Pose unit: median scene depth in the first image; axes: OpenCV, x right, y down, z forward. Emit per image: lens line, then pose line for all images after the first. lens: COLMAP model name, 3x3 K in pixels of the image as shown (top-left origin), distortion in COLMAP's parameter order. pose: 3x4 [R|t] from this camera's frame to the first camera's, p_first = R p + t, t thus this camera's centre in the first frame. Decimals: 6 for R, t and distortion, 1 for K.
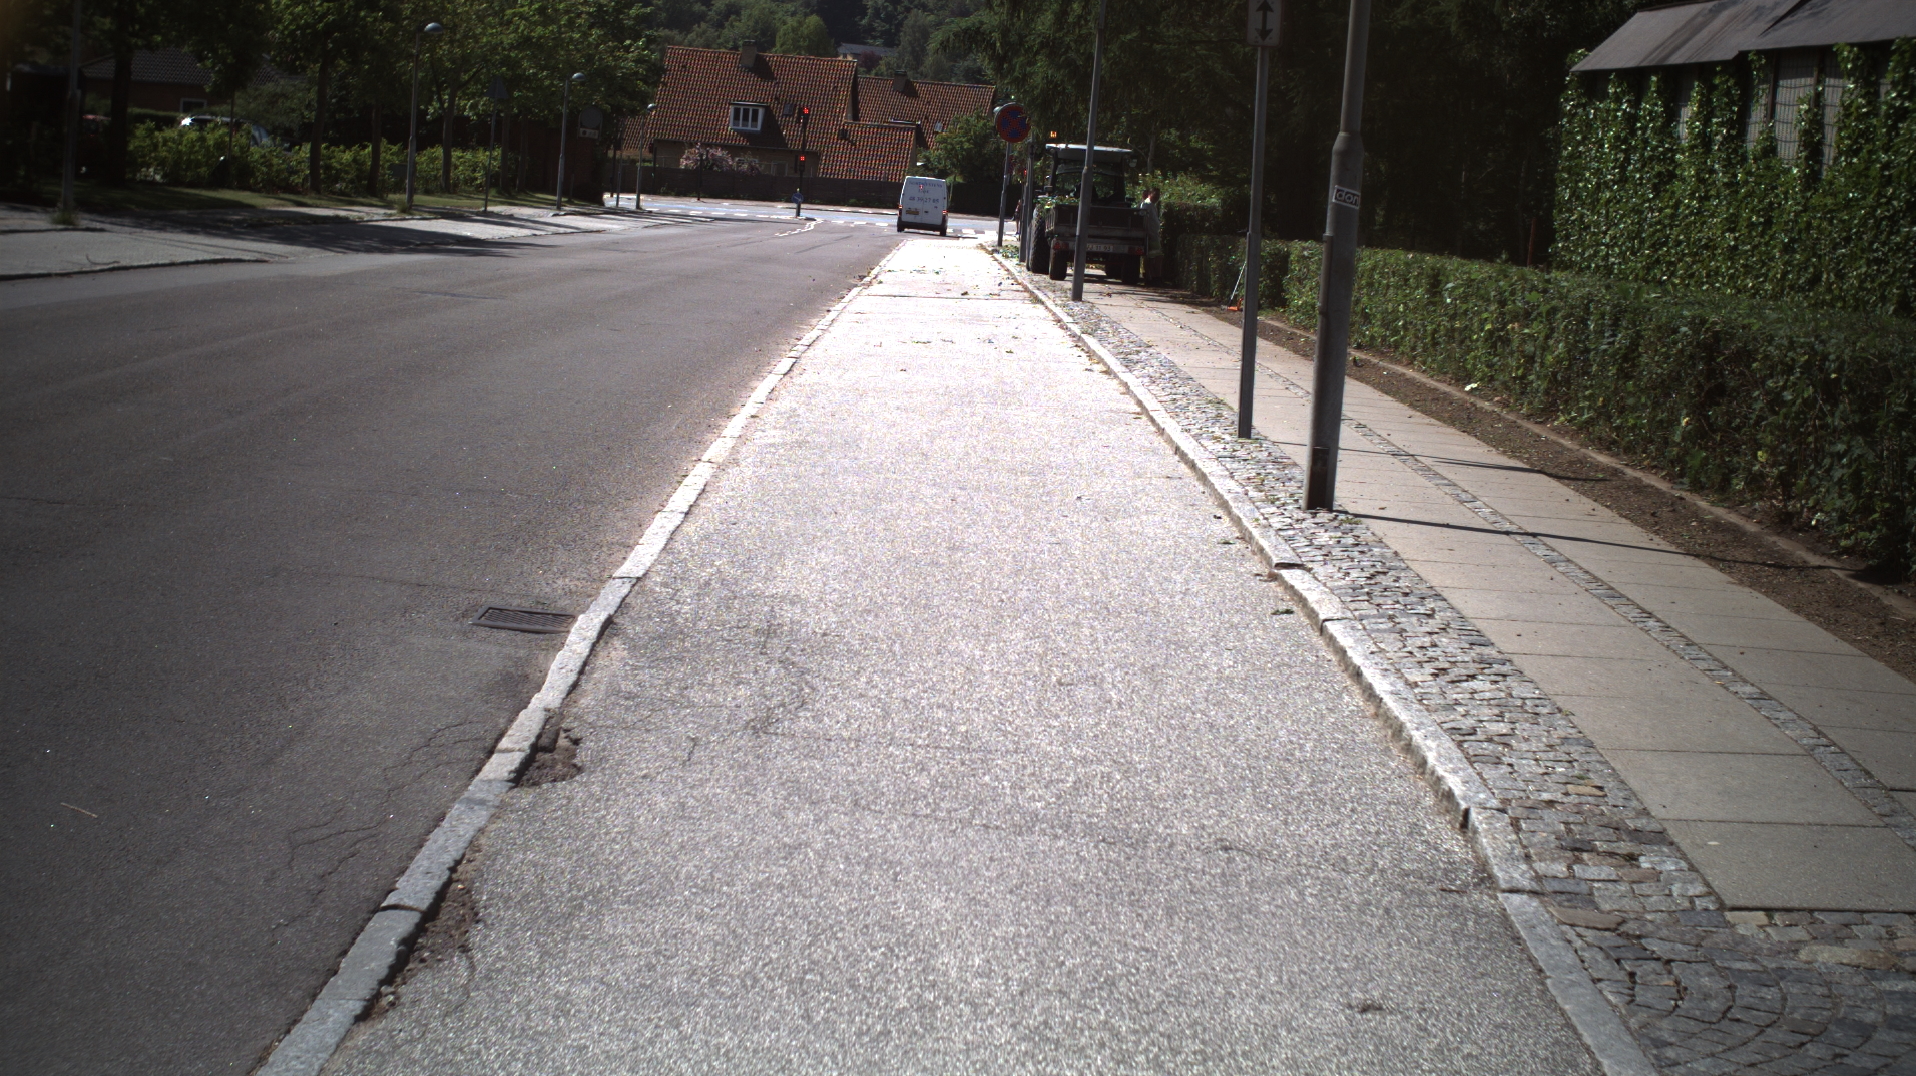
lens RADIAL K [[3365.0, 0, 958.0], [0, 3365.0, 538.0], [0, 0, 1]] dist [-0.316177, 0.616326]
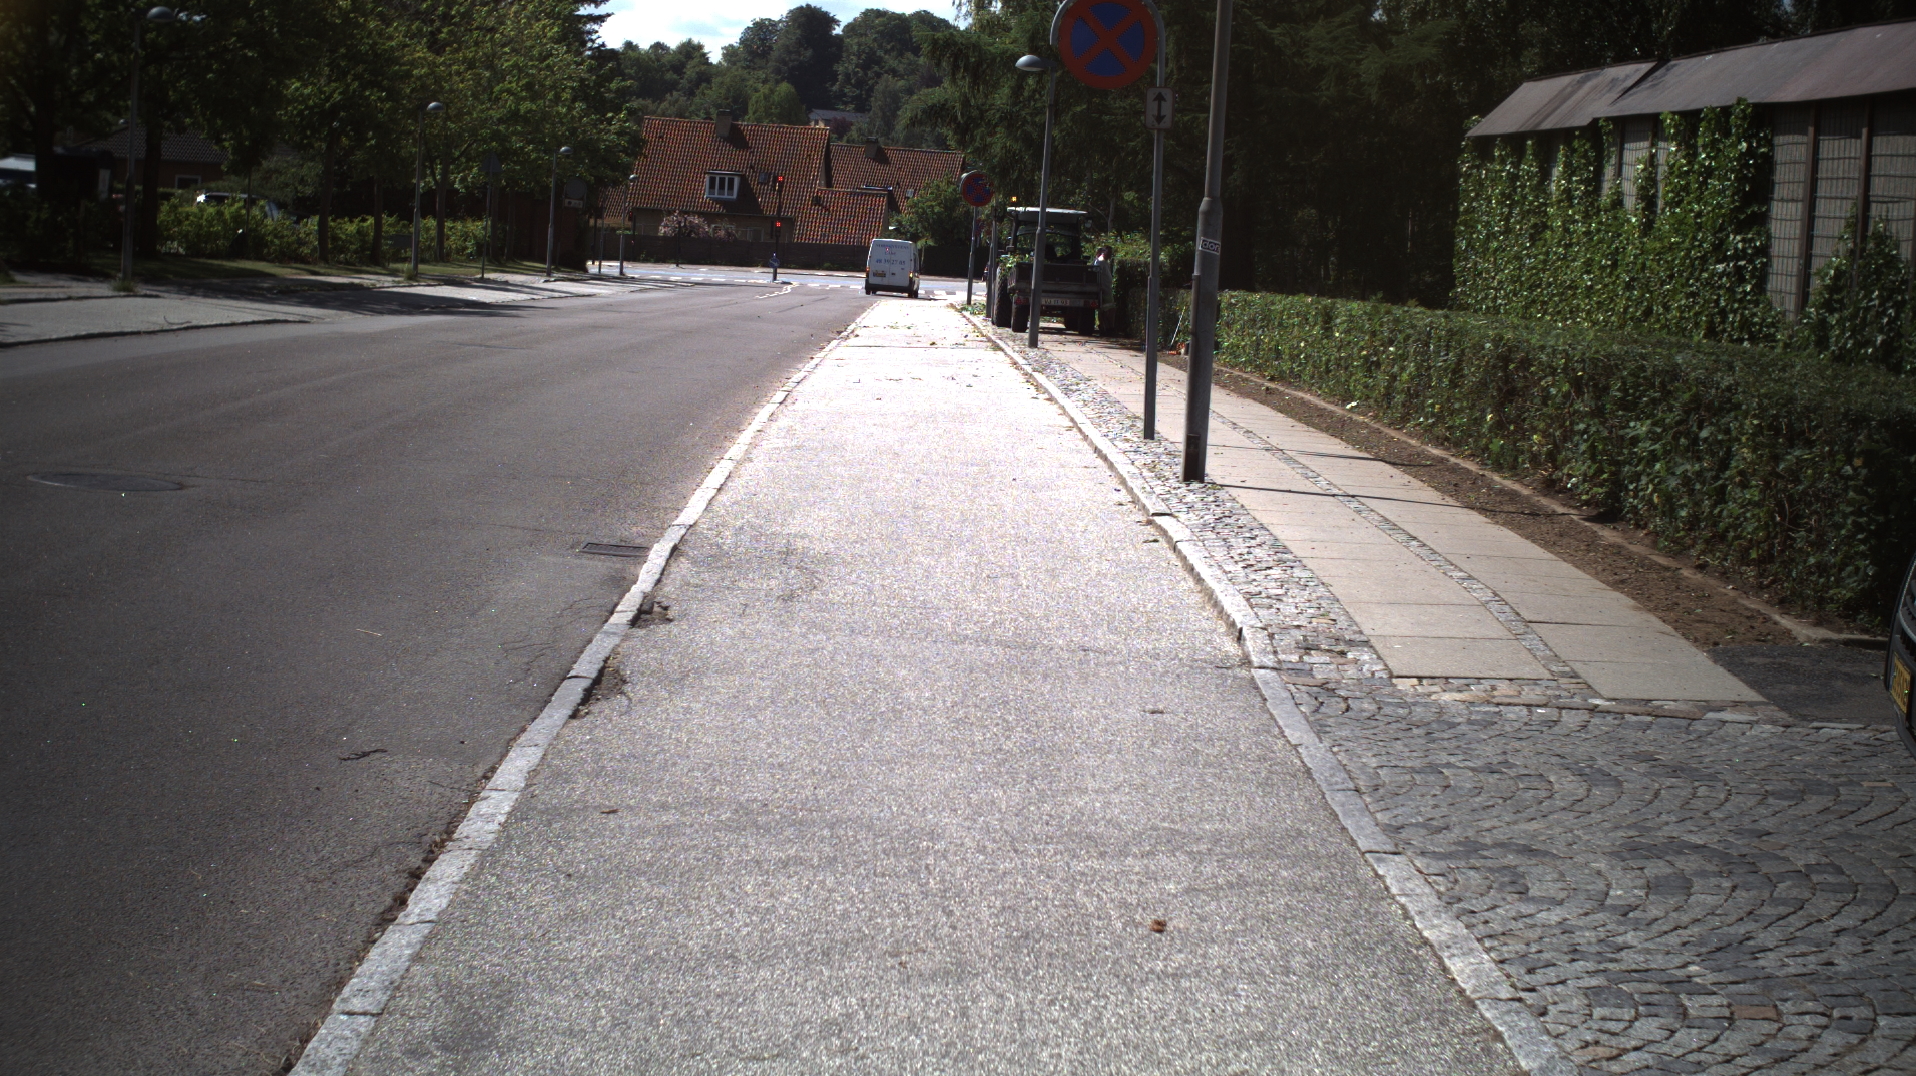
lens RADIAL K [[3365.0, 0, 958.0], [0, 3365.0, 538.0], [0, 0, 1]] dist [-0.316177, 0.616326]
pose [[0.999862, -0.015143, 0.006787, 0.001399], [0.015268, 0.999707, -0.018808, 0.010112], [-0.006500, 0.018909, 0.999800, -0.088546]]
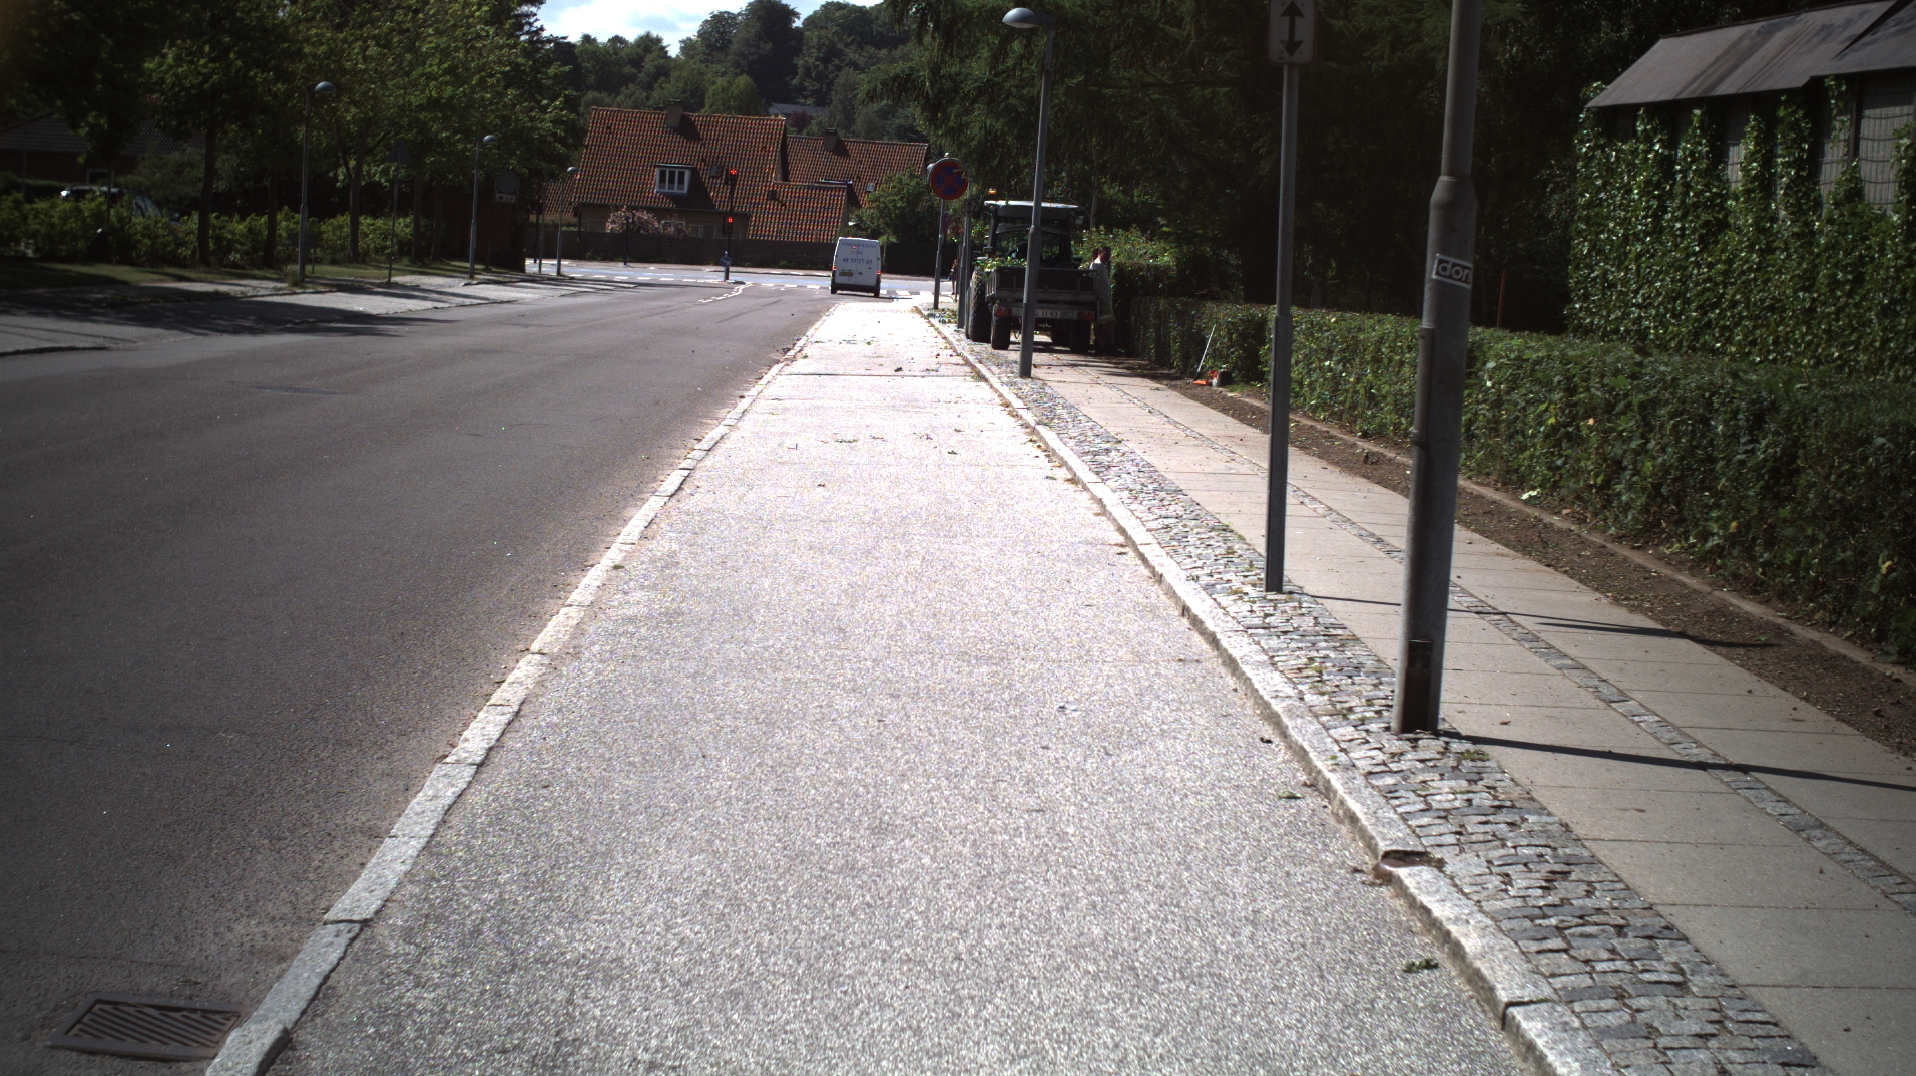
lens RADIAL K [[3365.0, 0, 958.0], [0, 3365.0, 538.0], [0, 0, 1]] dist [-0.316177, 0.616326]
pose [[0.999679, -0.017770, 0.018047, 0.000745], [0.018078, 0.999691, -0.017066, -0.010221], [-0.017738, 0.017387, 0.999691, 0.087275]]
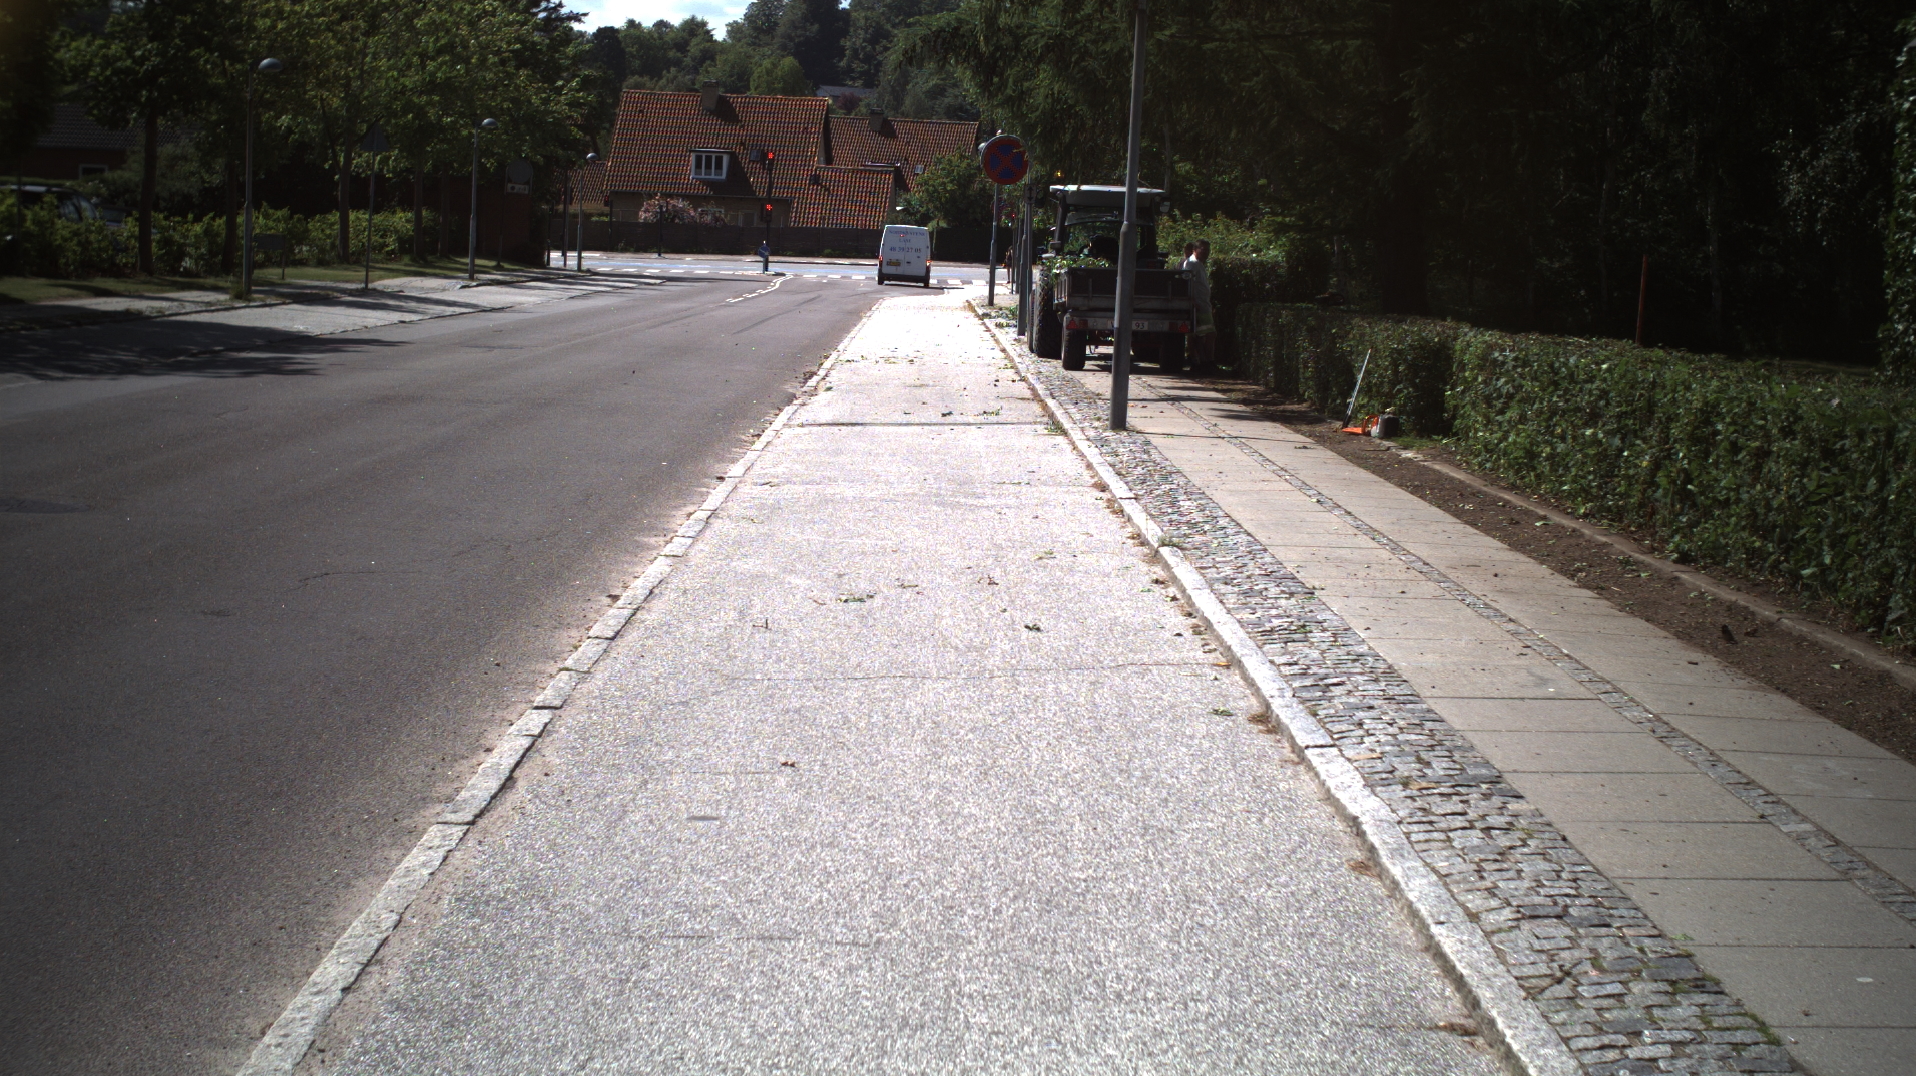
lens RADIAL K [[3365.0, 0, 958.0], [0, 3365.0, 538.0], [0, 0, 1]] dist [-0.316177, 0.616326]
pose [[0.999451, -0.033107, 0.001075, 0.002246], [0.033117, 0.999382, -0.011774, -0.032261], [-0.000684, 0.011804, 0.999930, 0.263462]]
